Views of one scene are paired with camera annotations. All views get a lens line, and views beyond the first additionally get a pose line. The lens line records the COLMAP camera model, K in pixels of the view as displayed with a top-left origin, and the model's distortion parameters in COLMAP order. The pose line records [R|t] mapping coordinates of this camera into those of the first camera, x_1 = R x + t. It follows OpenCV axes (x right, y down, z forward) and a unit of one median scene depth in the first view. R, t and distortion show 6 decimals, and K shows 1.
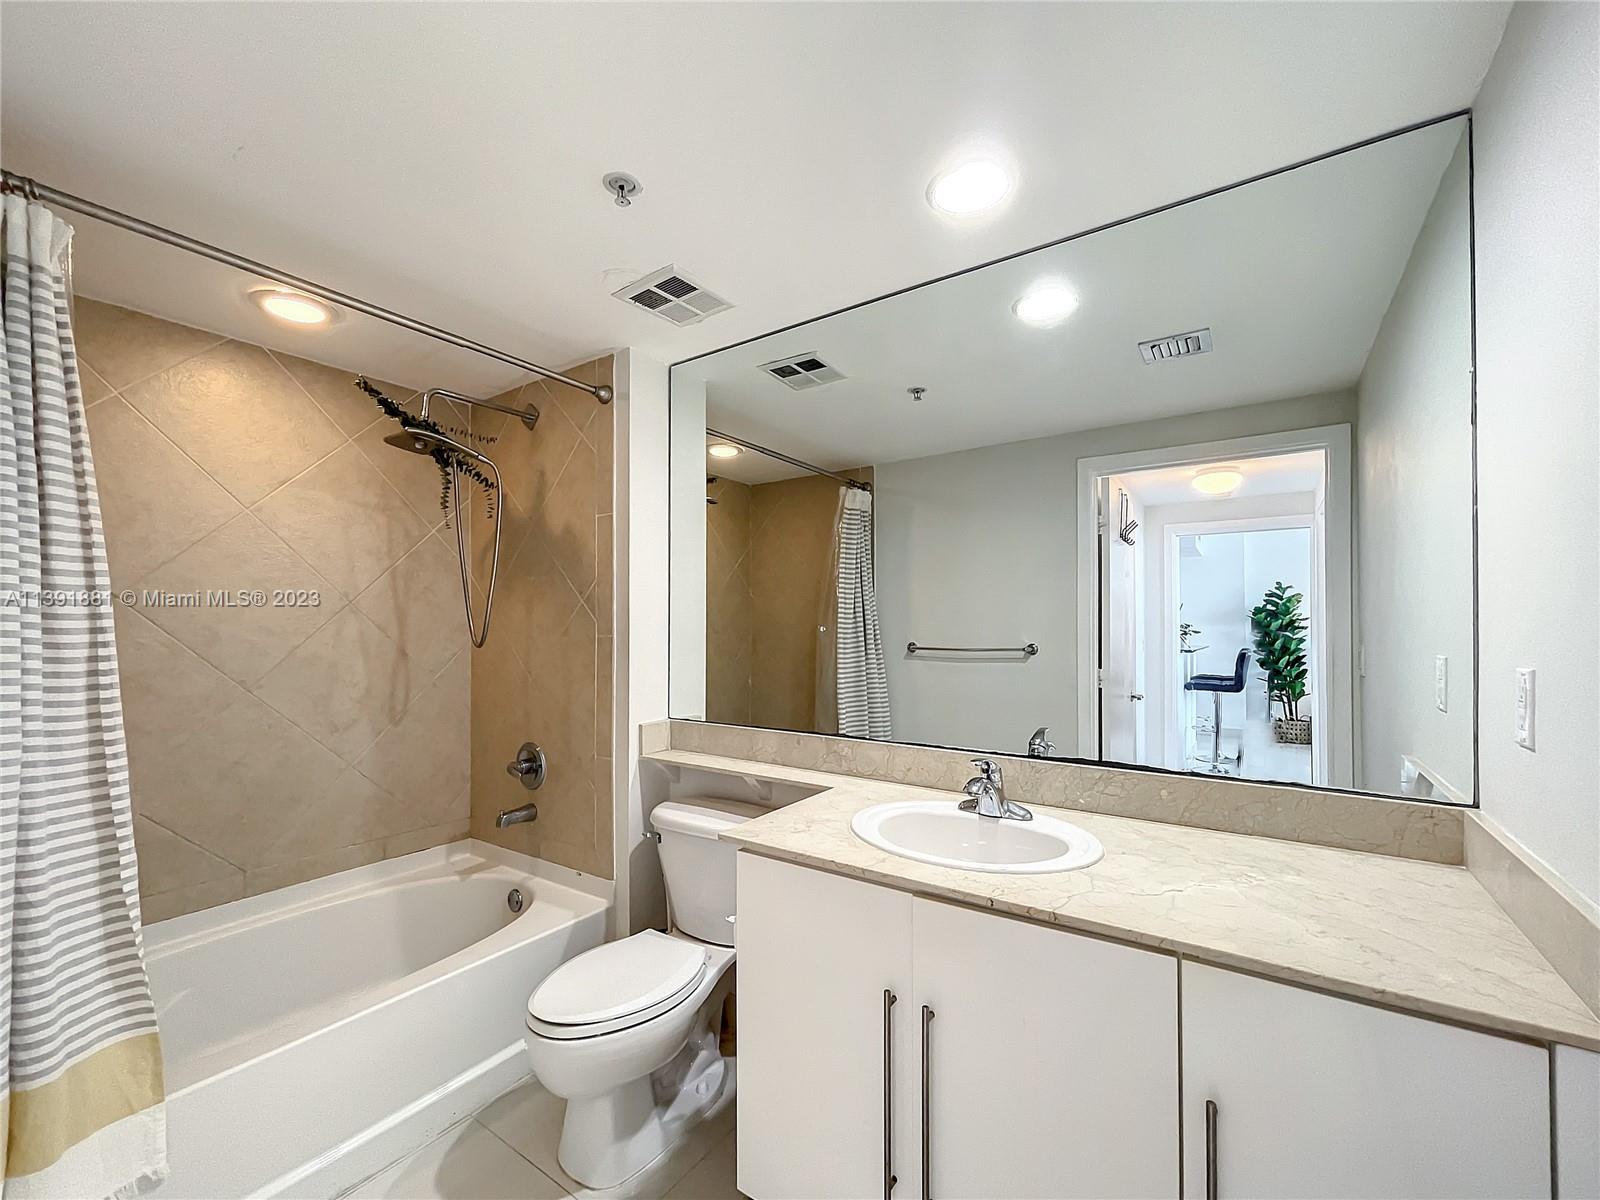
lens RADIAL K [[651.7, 0, 801.3], [0, 651.7, 617.5], [0, 0, 1]] dist [0.003442, 0.000164]
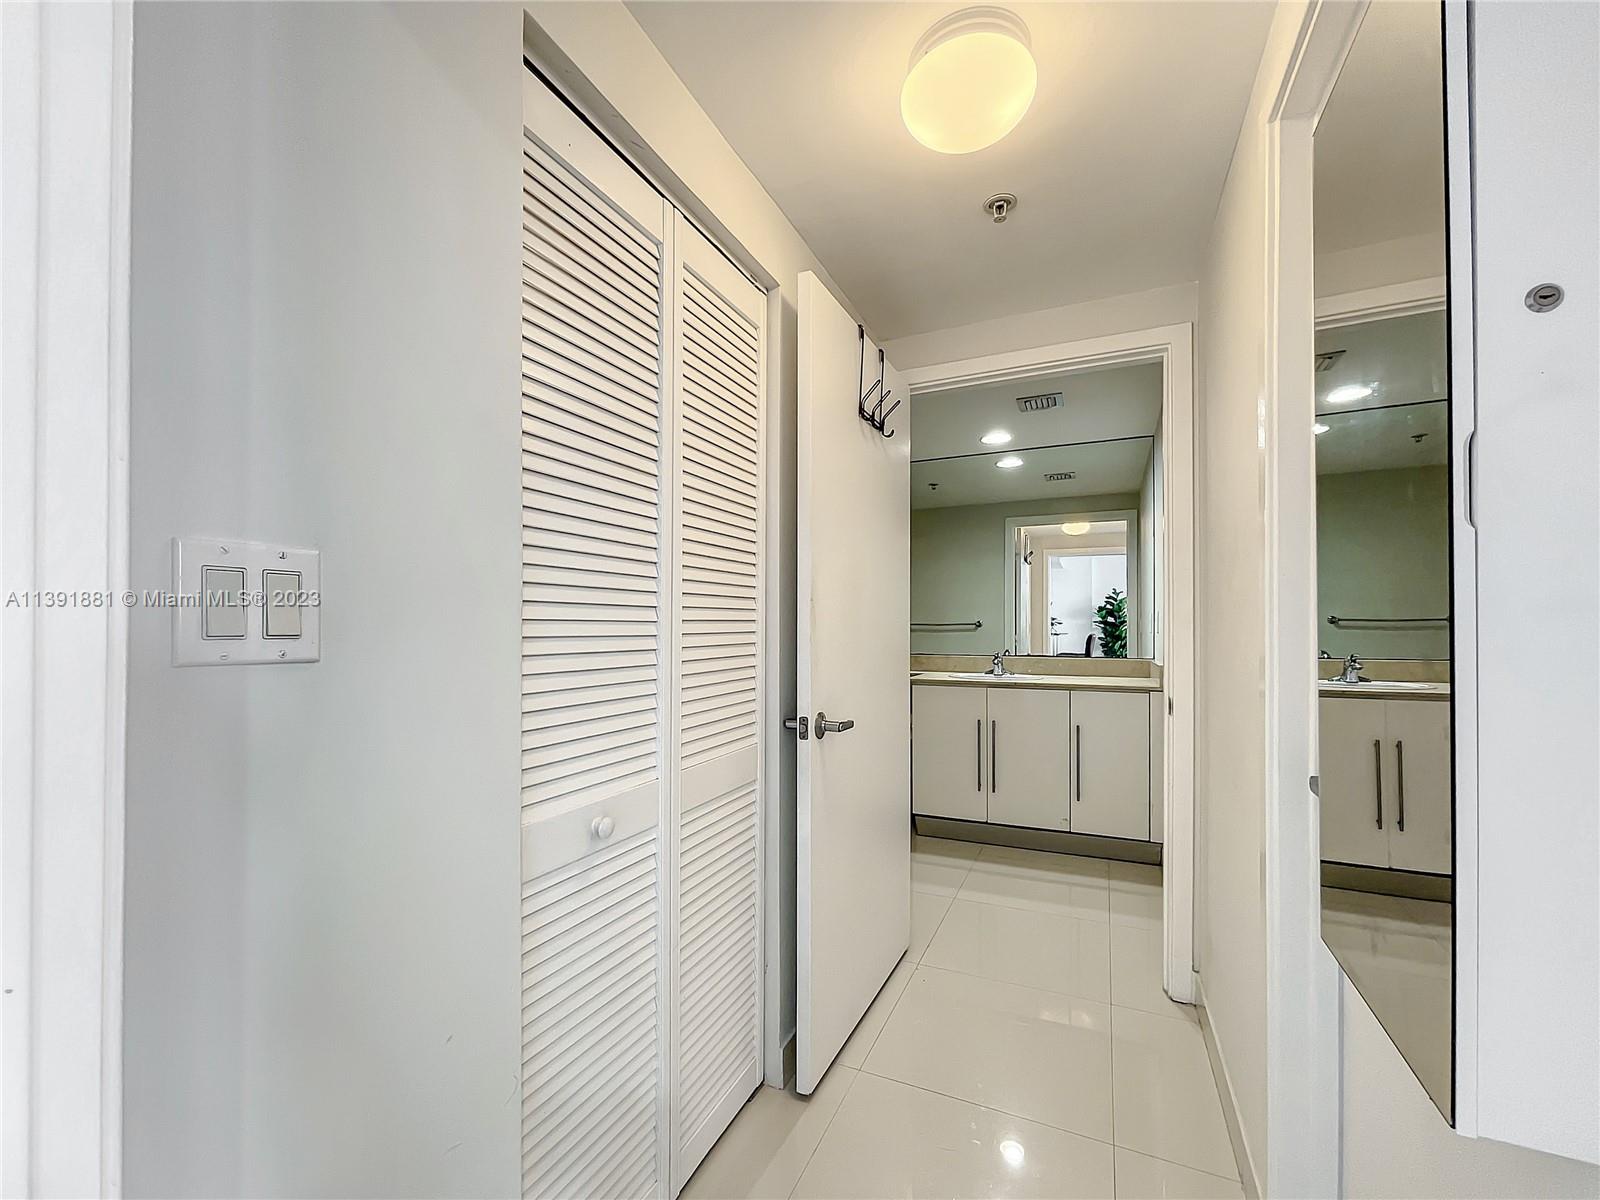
lens RADIAL K [[651.7, 0, 797.0], [0, 651.7, 613.2], [0, 0, 1]] dist [0.003442, 0.000164]
pose [[0.985725, 0.006085, 0.168255, -0.215824], [-0.004514, 0.999943, -0.009716, 0.019927], [-0.168304, 0.008818, 0.985696, -0.327651]]
